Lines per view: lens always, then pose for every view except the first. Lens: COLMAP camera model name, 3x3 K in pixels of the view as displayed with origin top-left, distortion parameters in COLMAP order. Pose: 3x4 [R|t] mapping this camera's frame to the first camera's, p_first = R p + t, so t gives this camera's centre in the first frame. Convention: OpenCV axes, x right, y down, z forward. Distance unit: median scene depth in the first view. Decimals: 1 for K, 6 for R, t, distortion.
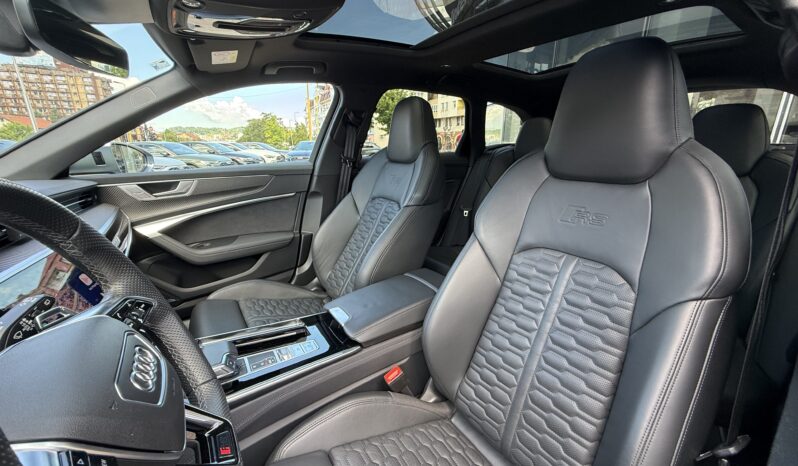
lens RADIAL K [[319.9, 0, 396.0], [0, 319.9, 232.8], [0, 0, 1]] dist [-0.000496, -0.000192]
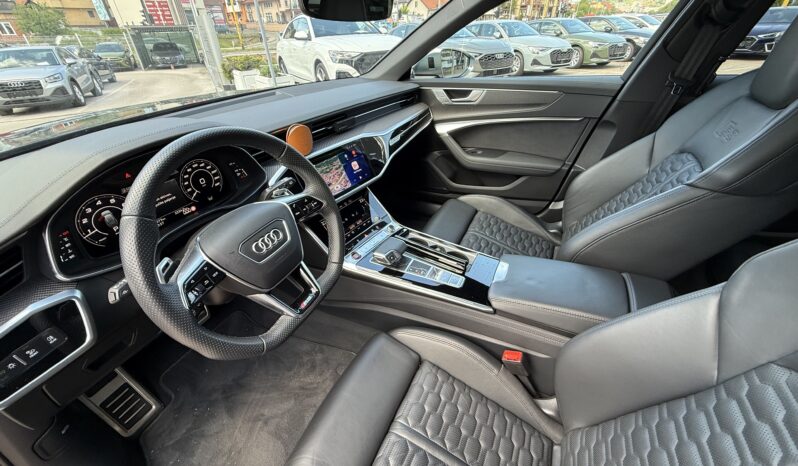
lens RADIAL K [[319.9, 0, 396.0], [0, 319.9, 232.8], [0, 0, 1]] dist [-0.000496, -0.000192]
pose [[0.502423, 0.461096, -0.731411, 0.212999], [-0.201502, 0.885082, 0.419556, -0.127102], [0.840814, -0.063413, 0.537597, 0.143362]]
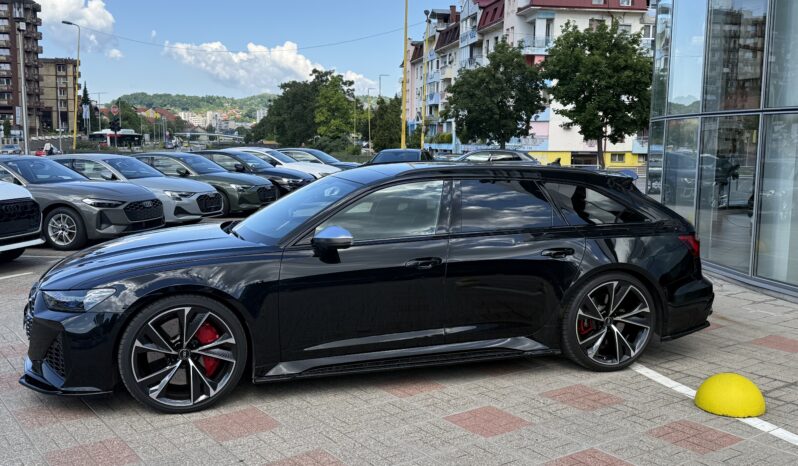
lens RADIAL K [[794.2, 0, 399.0], [0, 794.2, 233.0], [0, 0, 1]] dist [0.001571, 0.000893]
pose [[0.964694, 0.046211, -0.259289, 1.244545], [-0.084137, 0.986973, -0.137135, 0.571674], [0.249574, 0.154109, 0.956014, -3.790351]]
